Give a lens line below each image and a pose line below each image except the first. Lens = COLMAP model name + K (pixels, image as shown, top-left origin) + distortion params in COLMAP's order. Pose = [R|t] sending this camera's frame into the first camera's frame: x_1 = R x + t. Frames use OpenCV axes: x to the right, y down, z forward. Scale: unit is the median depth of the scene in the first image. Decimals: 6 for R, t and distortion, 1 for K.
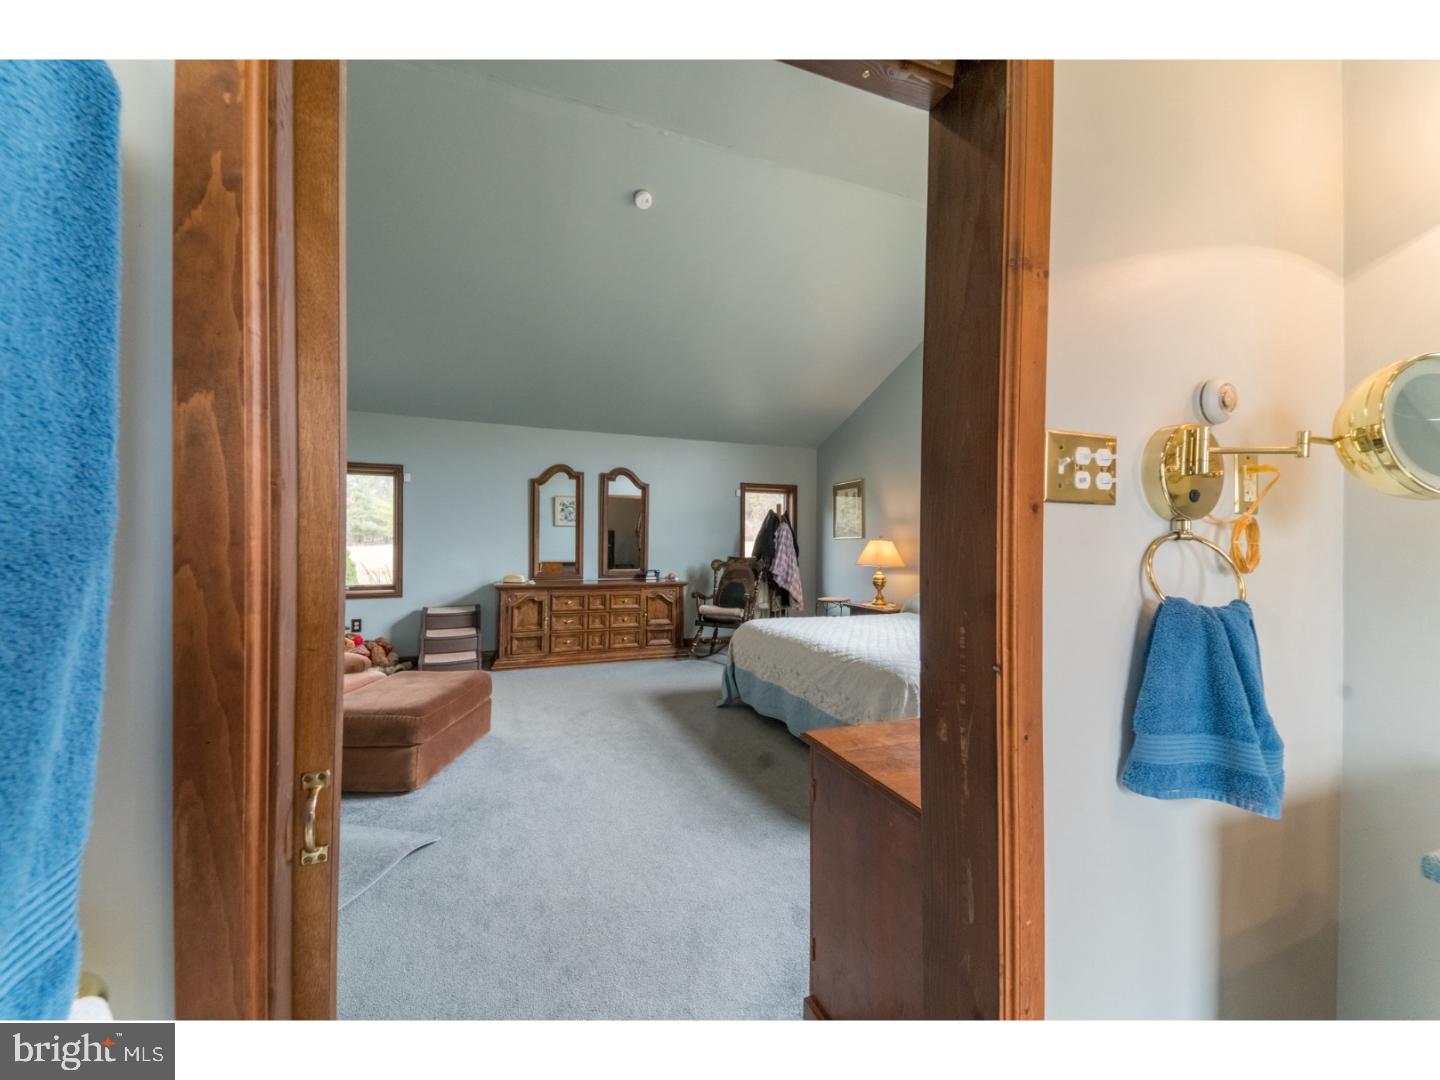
lens RADIAL K [[567.3, 0, 740.8], [0, 567.3, 537.9], [0, 0, 1]] dist [0.078960, -0.032340]
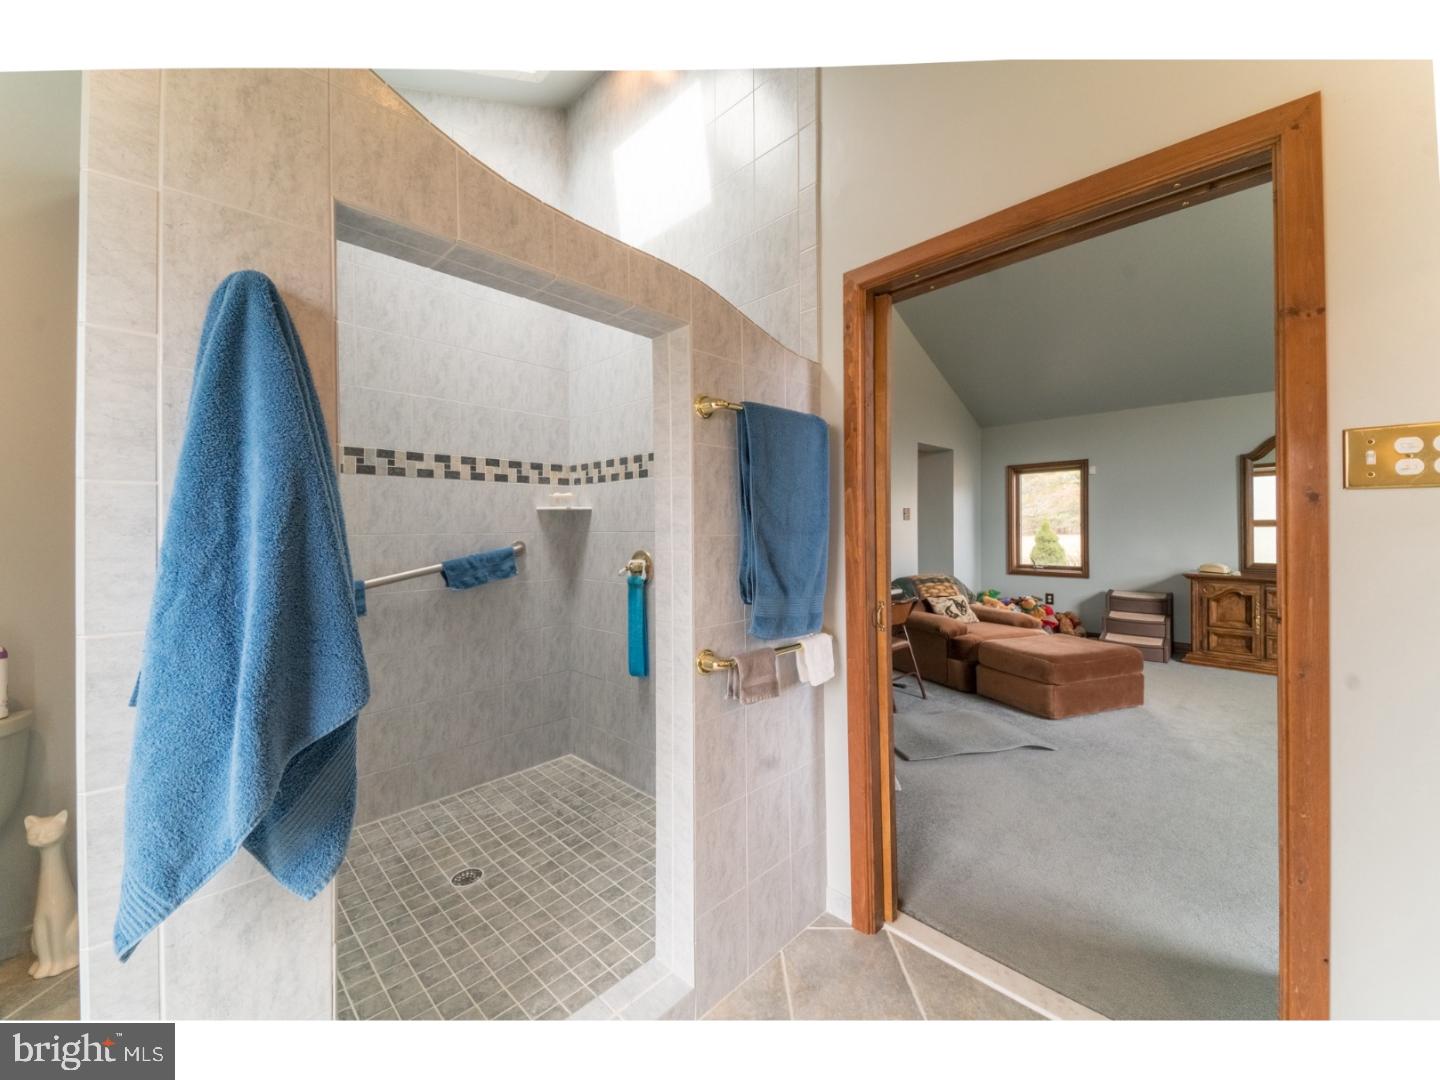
lens RADIAL K [[570.8, 0, 653.1], [0, 570.8, 529.3], [0, 0, 1]] dist [-0.000142, -0.000145]
pose [[0.303385, -0.005813, -0.952850, 0.201205], [0.012033, 0.999925, -0.002269, 0.000816], [0.952792, -0.010777, 0.303432, -0.120077]]
